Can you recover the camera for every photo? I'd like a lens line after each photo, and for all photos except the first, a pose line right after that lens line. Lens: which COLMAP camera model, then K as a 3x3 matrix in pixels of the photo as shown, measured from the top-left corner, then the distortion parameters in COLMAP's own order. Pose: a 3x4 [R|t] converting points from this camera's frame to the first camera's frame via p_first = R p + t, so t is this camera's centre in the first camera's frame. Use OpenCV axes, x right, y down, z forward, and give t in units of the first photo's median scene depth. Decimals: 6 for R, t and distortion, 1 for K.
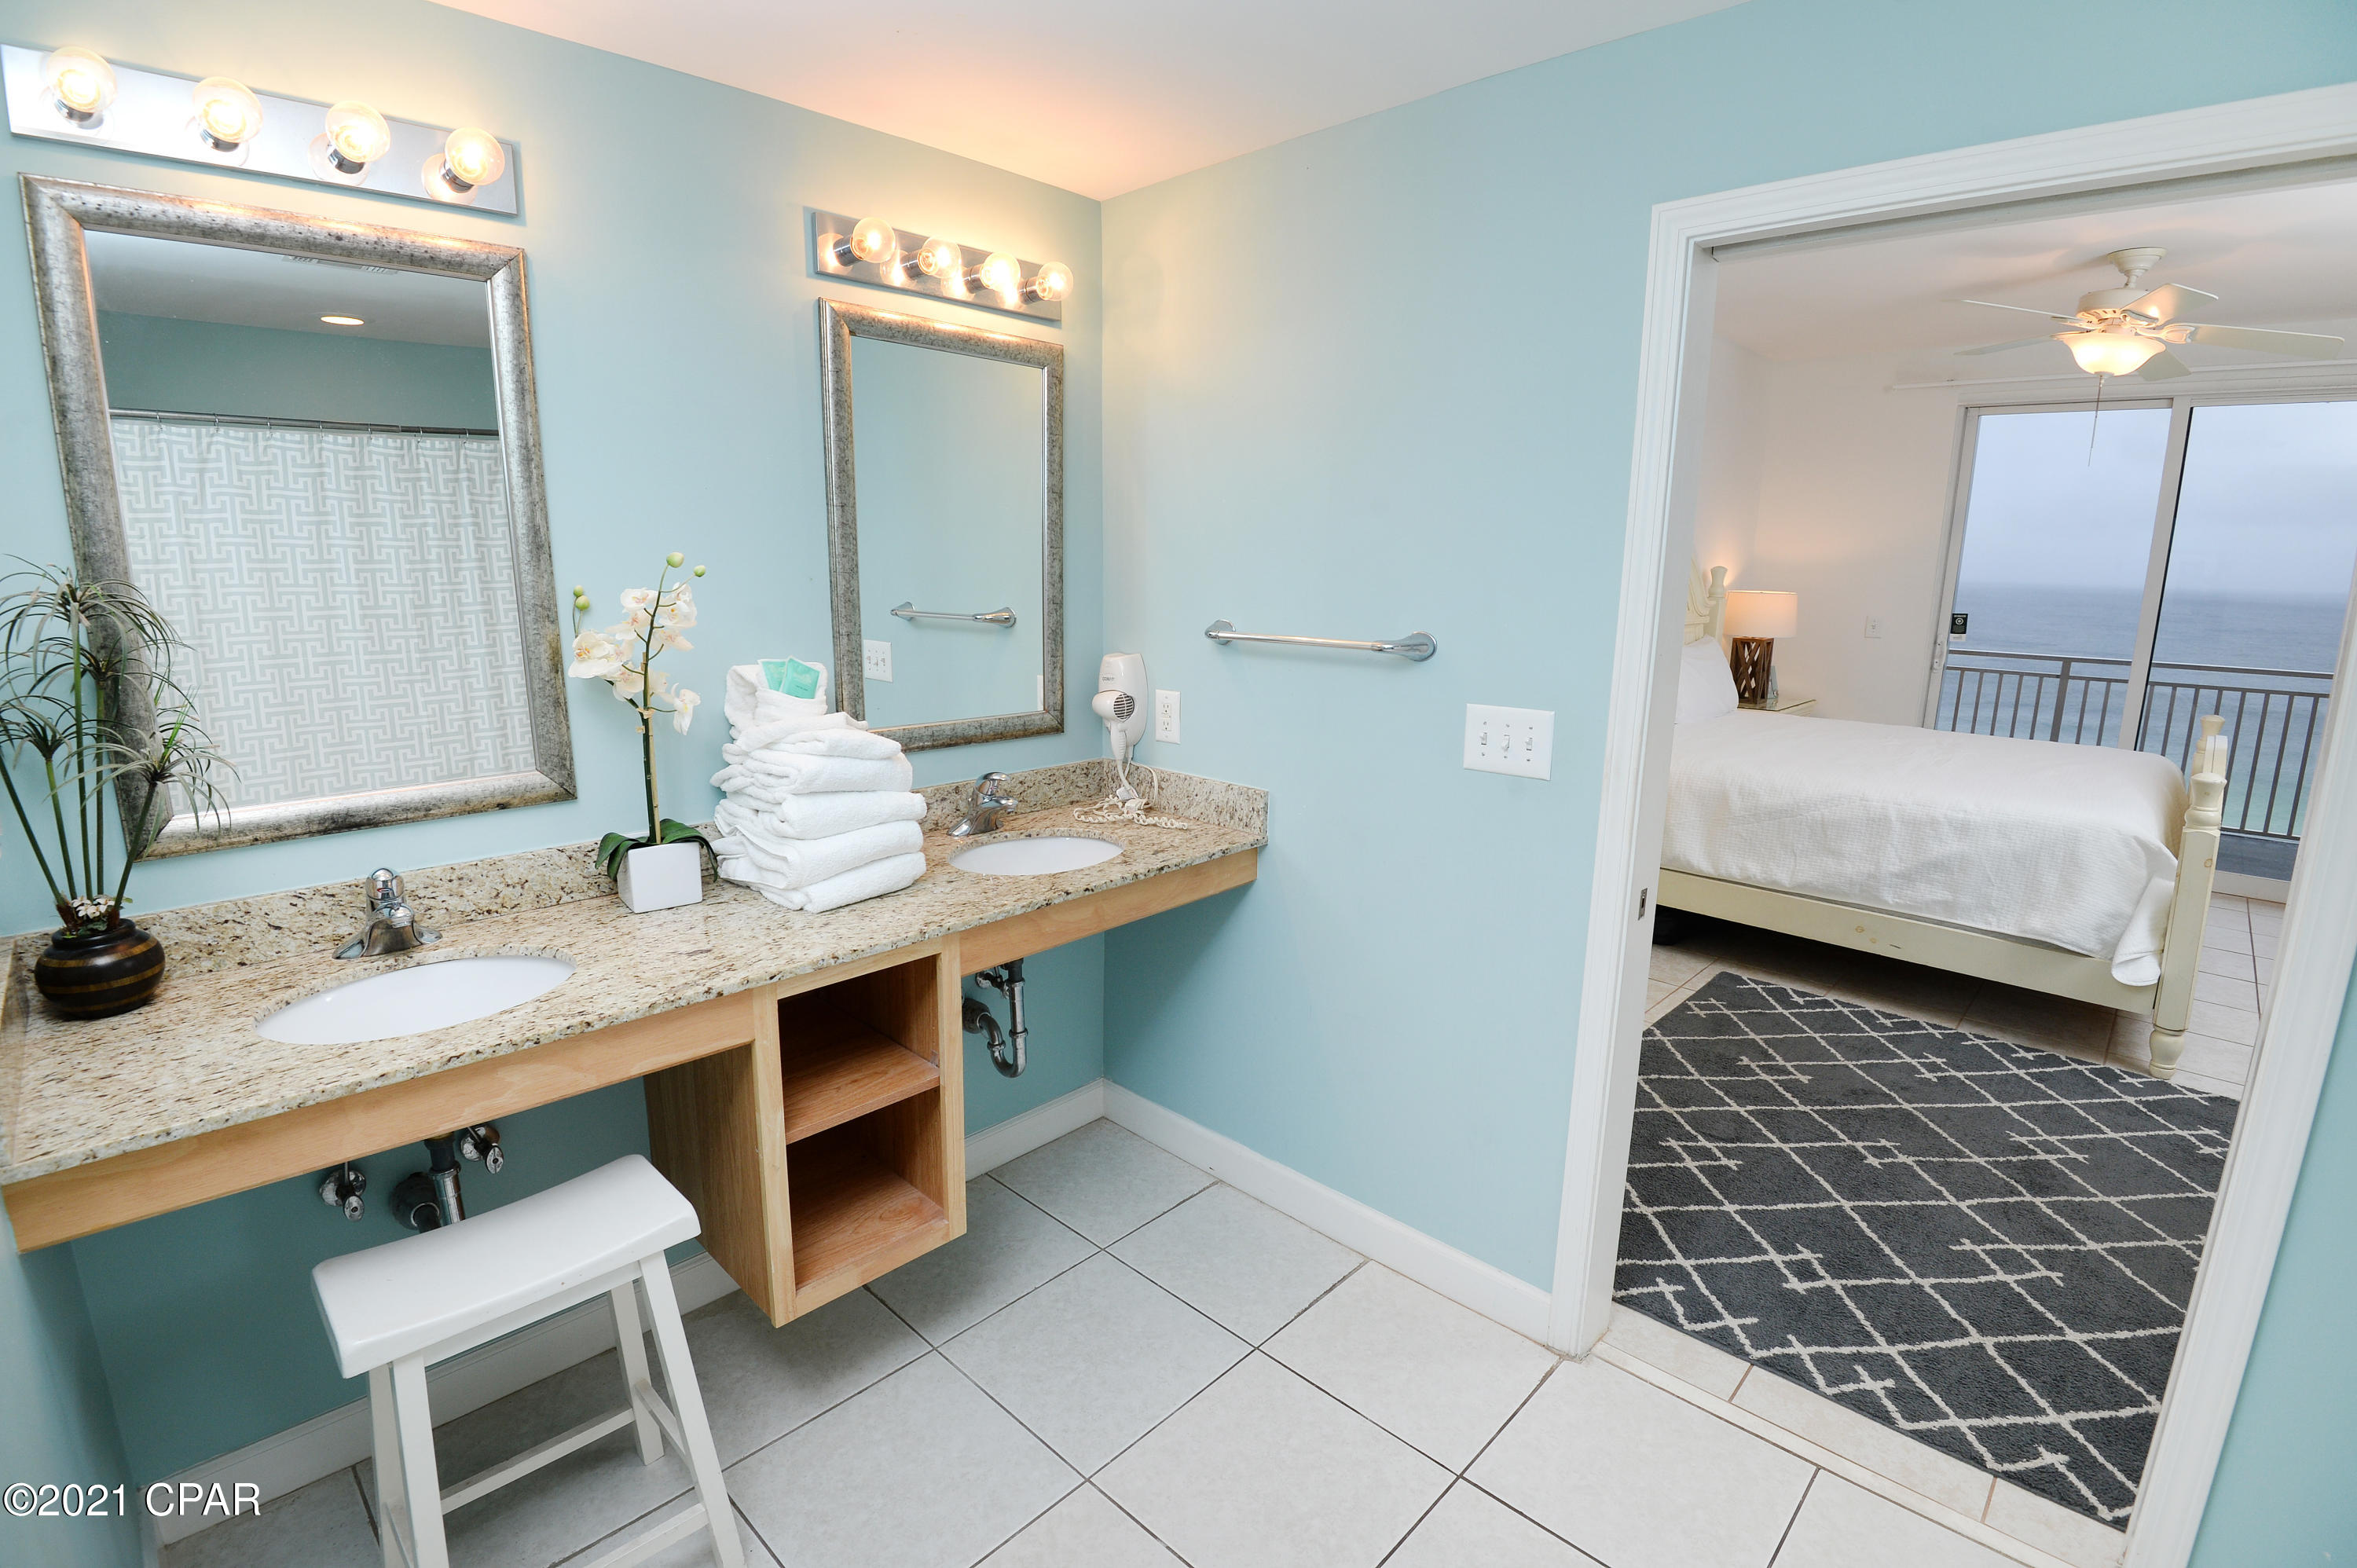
lens RADIAL K [[1093.1, 0, 1159.9], [0, 1093.1, 785.5], [0, 0, 1]] dist [-0.002946, -0.025103]
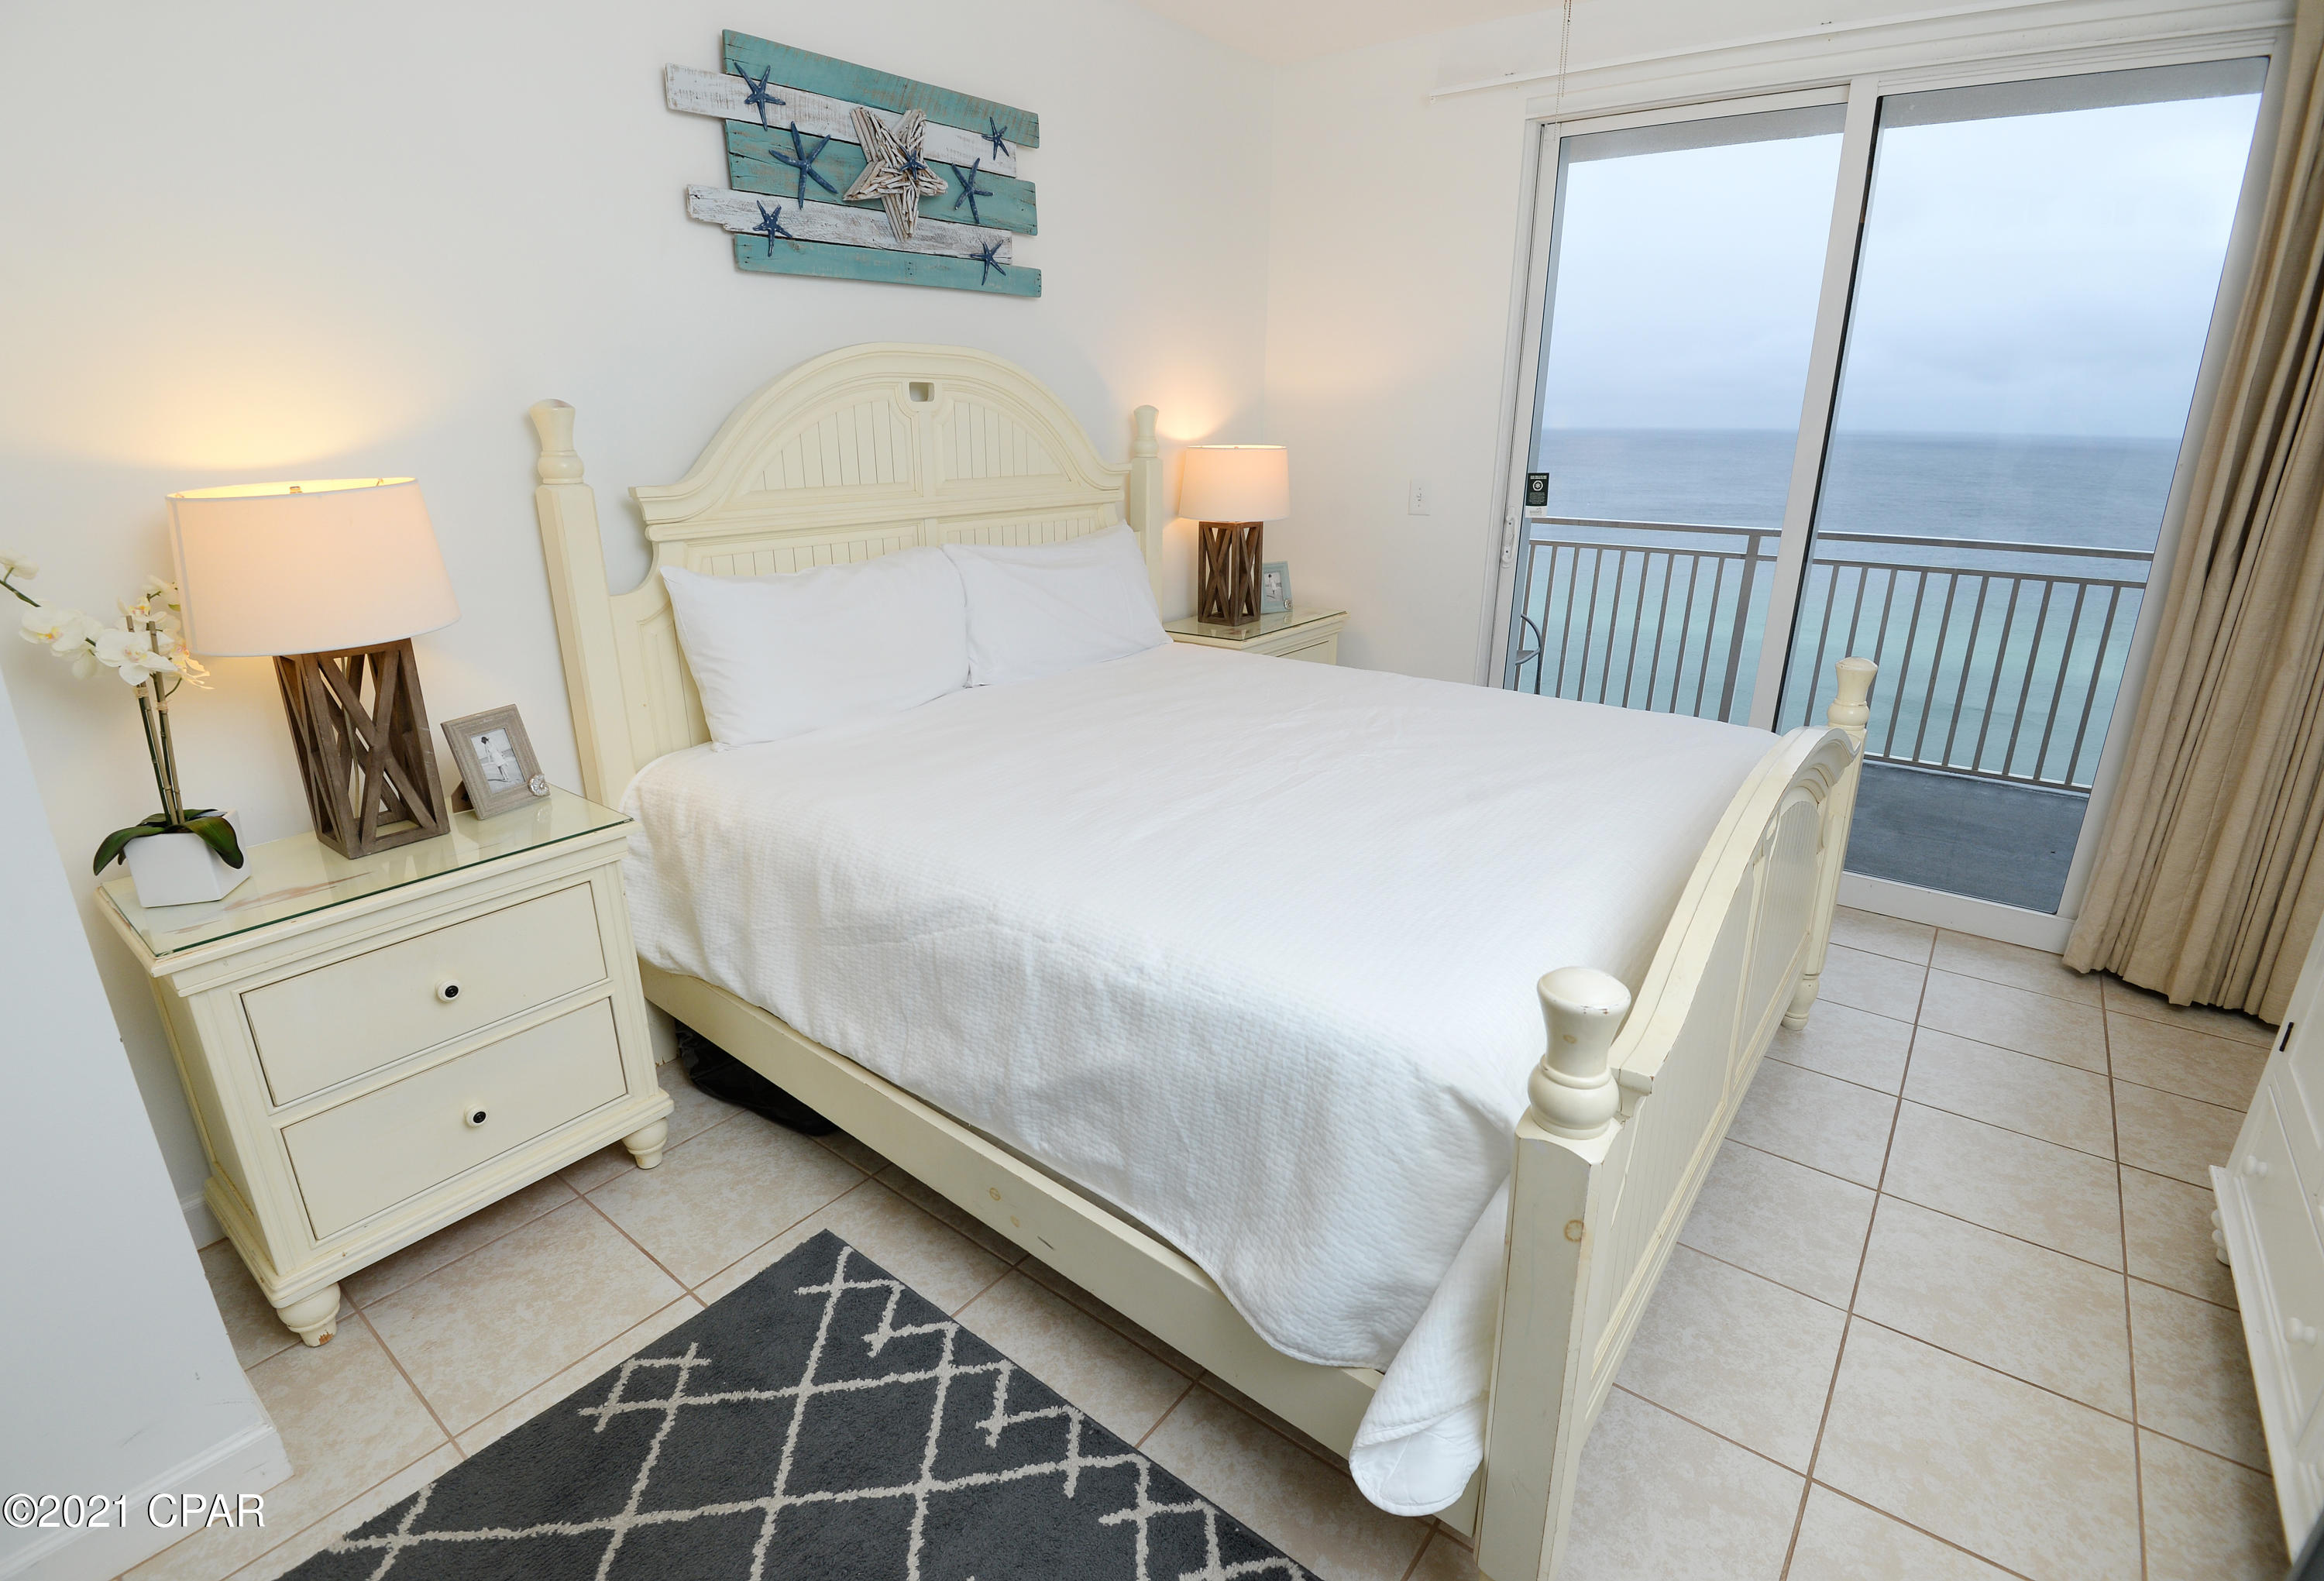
lens RADIAL K [[1097.1, 0, 1095.2], [0, 1097.1, 795.6], [0, 0, 1]] dist [0.001246, -0.040295]
pose [[0.996858, -0.044188, 0.065742, 0.675528], [0.035811, 0.991691, 0.123556, -0.093901], [-0.070656, -0.120814, 0.990157, 0.565086]]
